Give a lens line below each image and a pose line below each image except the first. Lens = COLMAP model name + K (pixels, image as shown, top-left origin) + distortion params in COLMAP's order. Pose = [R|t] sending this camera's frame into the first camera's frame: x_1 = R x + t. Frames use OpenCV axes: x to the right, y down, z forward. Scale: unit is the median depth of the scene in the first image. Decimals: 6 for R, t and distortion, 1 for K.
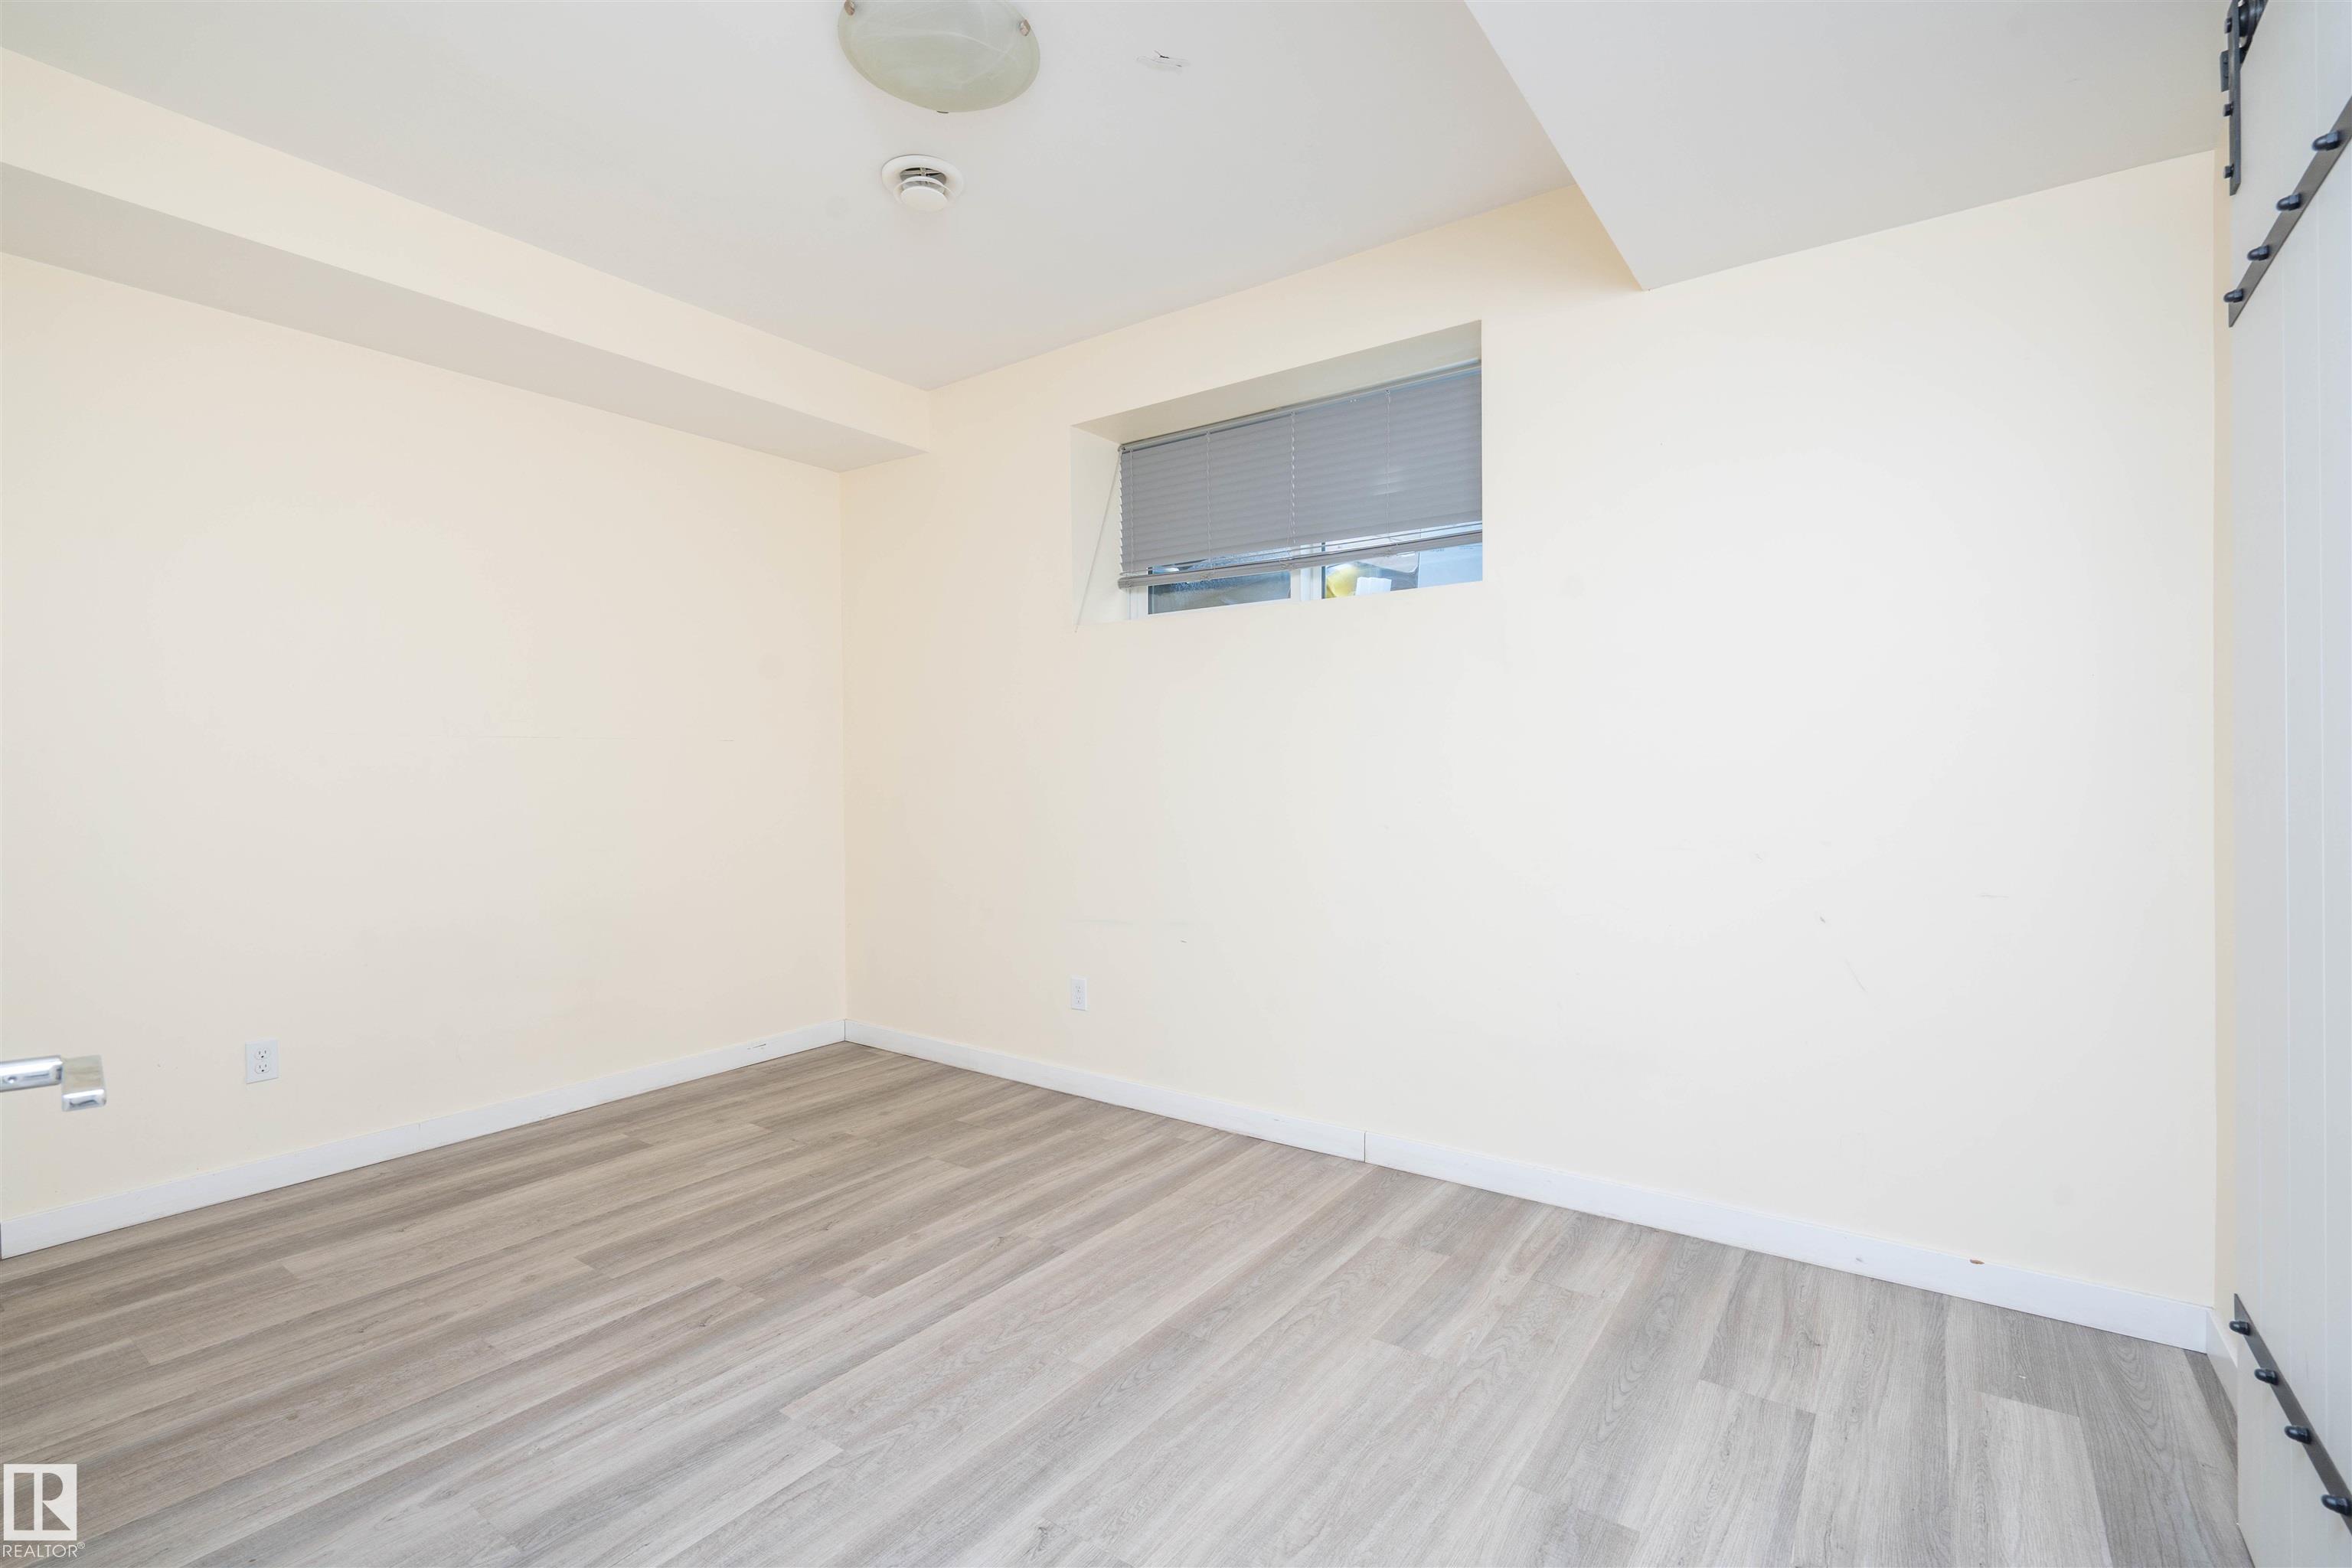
lens RADIAL K [[1066.8, 0, 1177.0], [0, 1066.8, 763.6], [0, 0, 1]] dist [-0.003658, 0.000855]
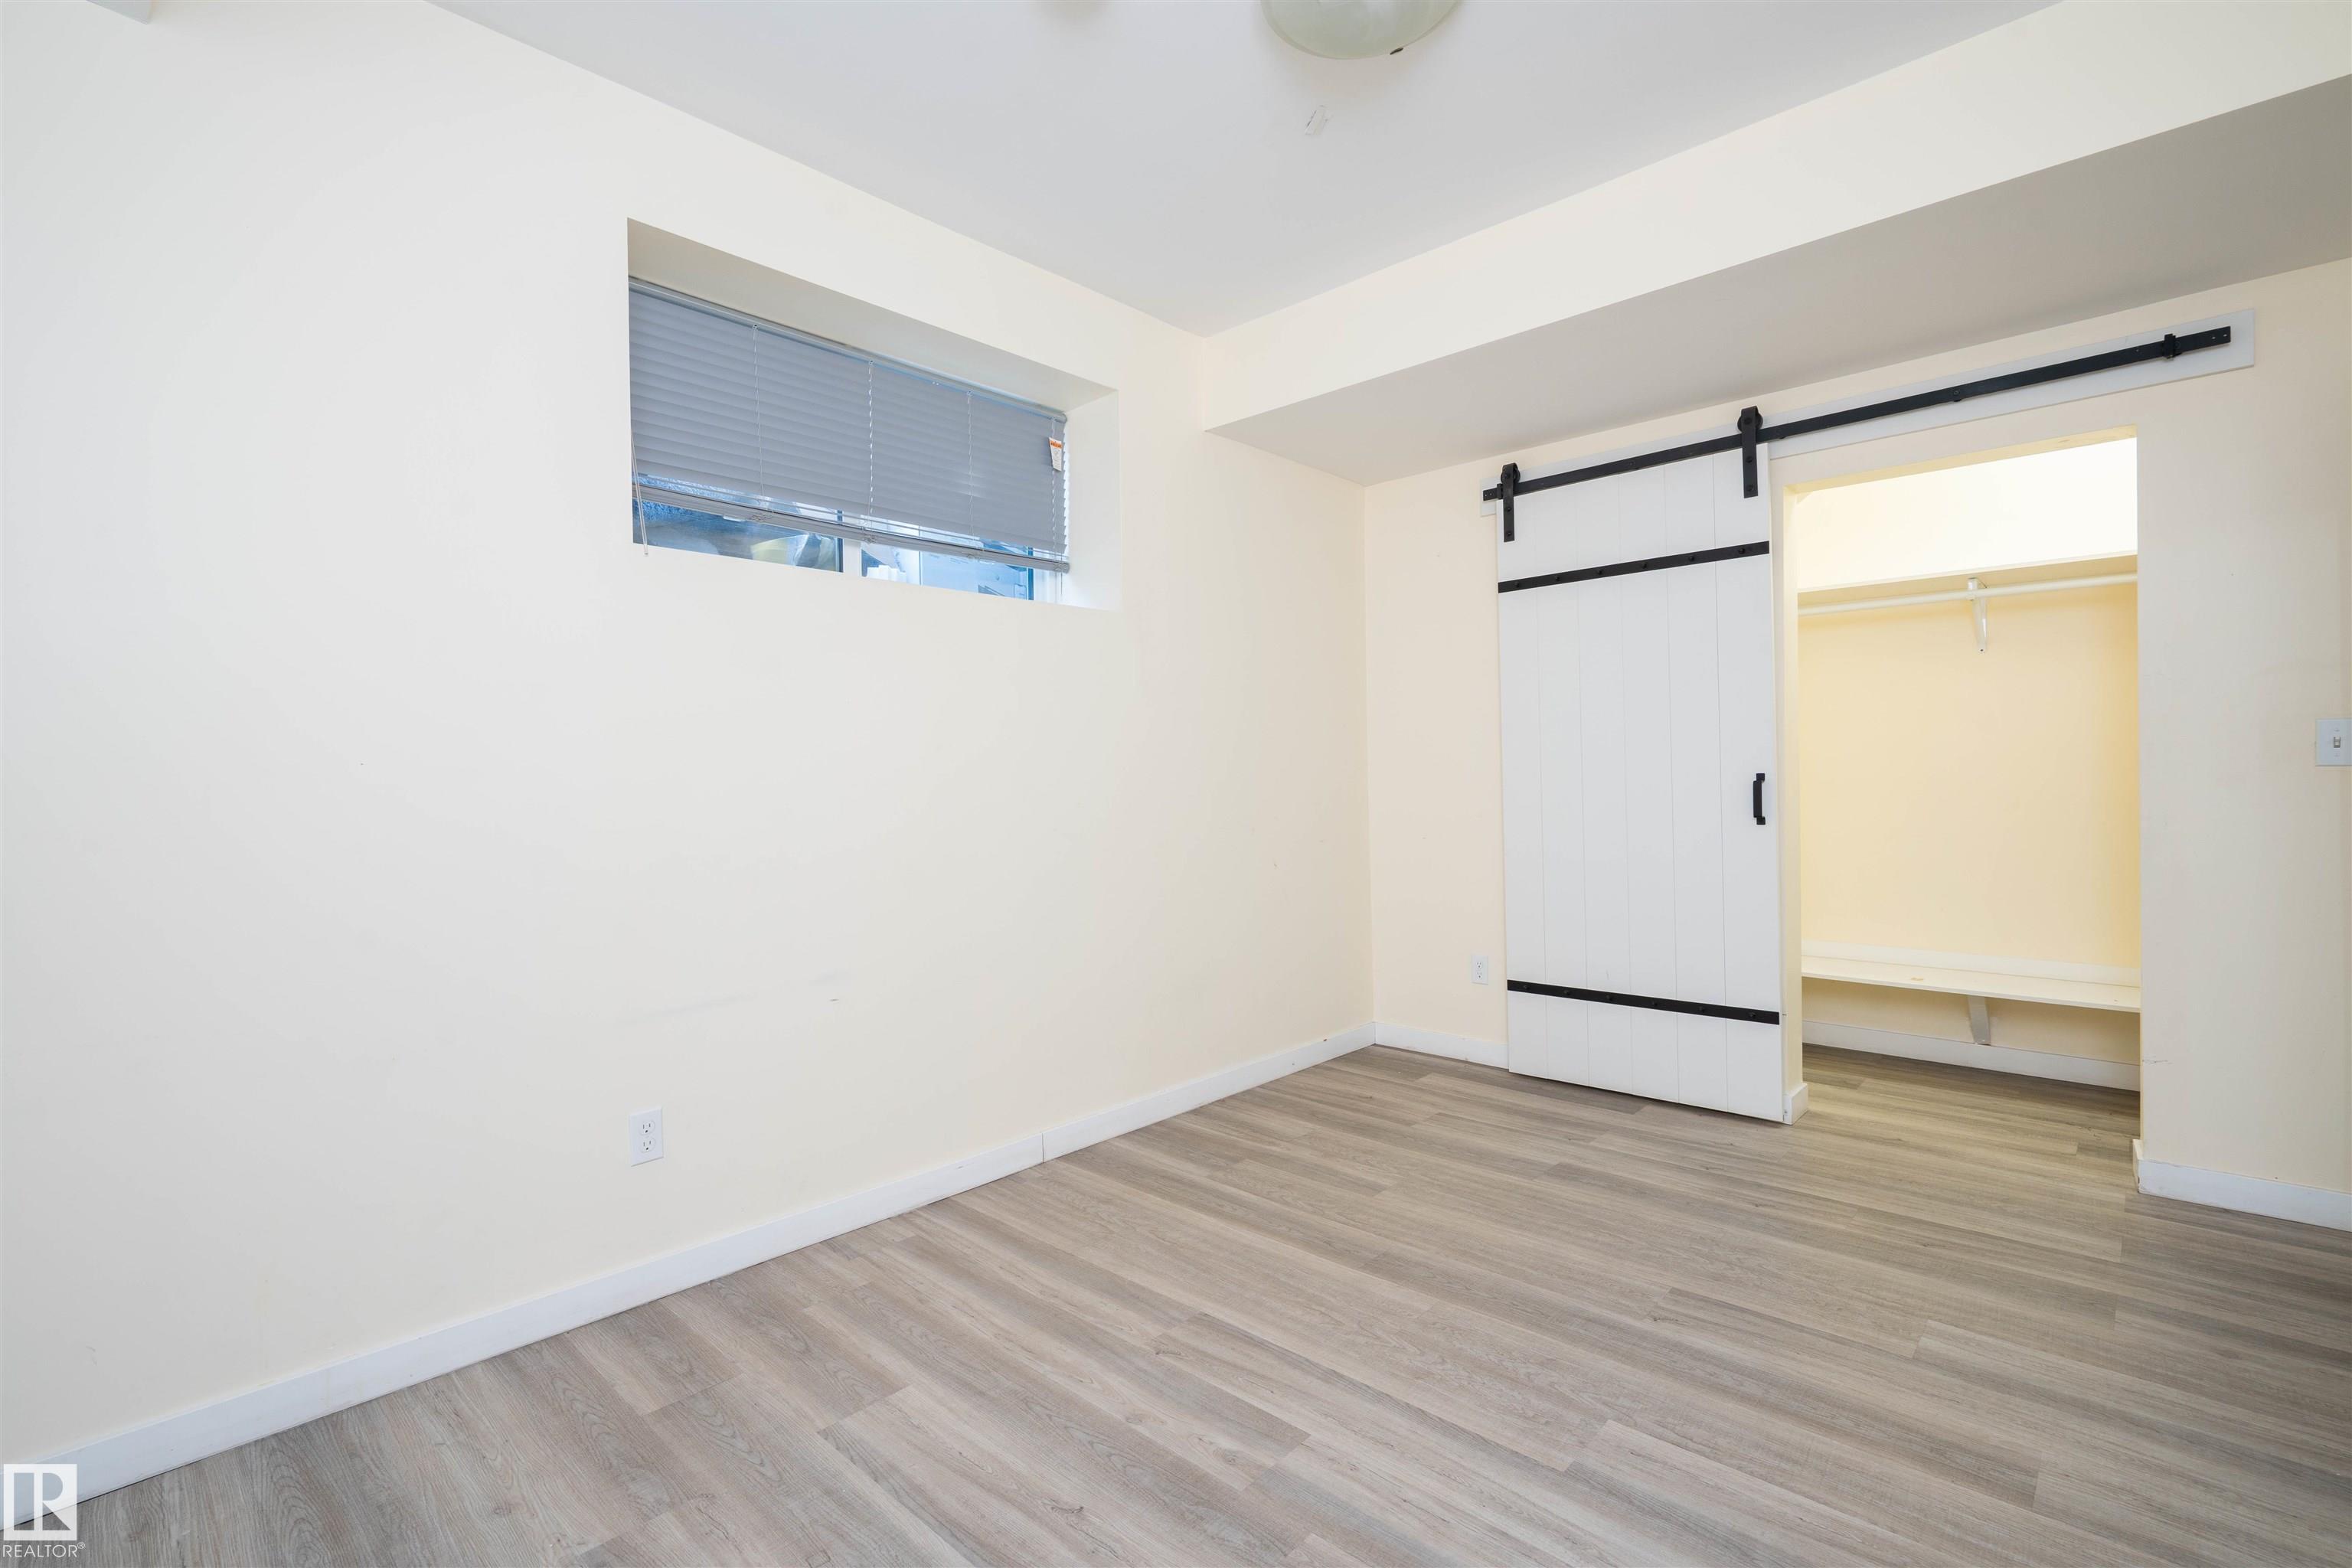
lens RADIAL K [[1066.8, 0, 1177.0], [0, 1066.8, 763.6], [0, 0, 1]] dist [-0.003658, 0.000855]
pose [[0.120226, 0.016218, 0.992614, -0.973818], [0.005839, 0.999838, -0.017044, 0.018067], [-0.992729, 0.007845, 0.120111, 0.897819]]
